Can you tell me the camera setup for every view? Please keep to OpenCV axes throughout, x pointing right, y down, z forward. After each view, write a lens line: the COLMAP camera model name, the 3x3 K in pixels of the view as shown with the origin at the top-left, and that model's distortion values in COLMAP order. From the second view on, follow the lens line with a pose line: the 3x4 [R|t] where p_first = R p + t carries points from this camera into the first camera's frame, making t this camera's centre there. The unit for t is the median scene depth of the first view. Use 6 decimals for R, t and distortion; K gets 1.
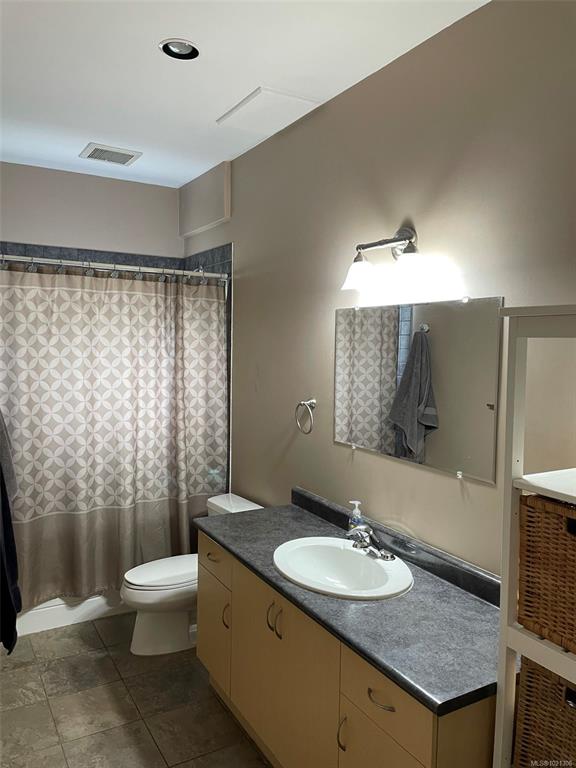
lens RADIAL K [[582.9, 0, 287.9], [0, 582.9, 383.9], [0, 0, 1]] dist [0.000193, 0.000005]
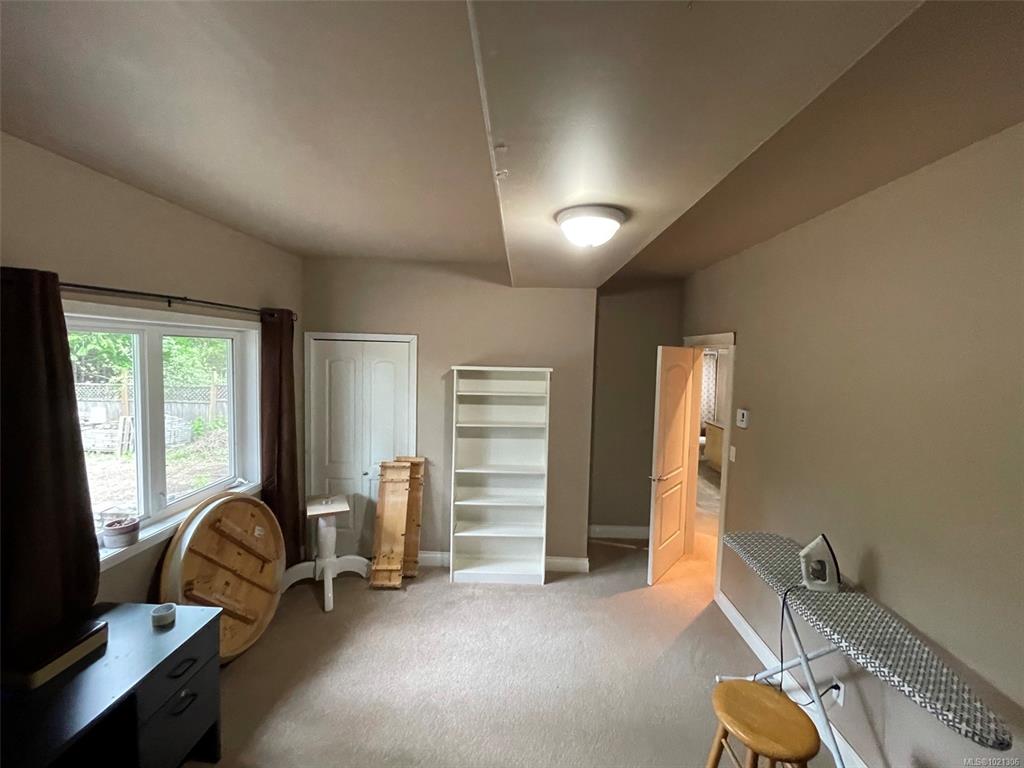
lens RADIAL K [[418.4, 0, 513.5], [0, 418.4, 383.3], [0, 0, 1]] dist [0.000234, -0.000036]
pose [[0.851274, 0.031570, -0.523770, 0.148125], [-0.048127, 0.998679, -0.018024, 0.073931], [0.522509, 0.040550, 0.851669, -1.469256]]
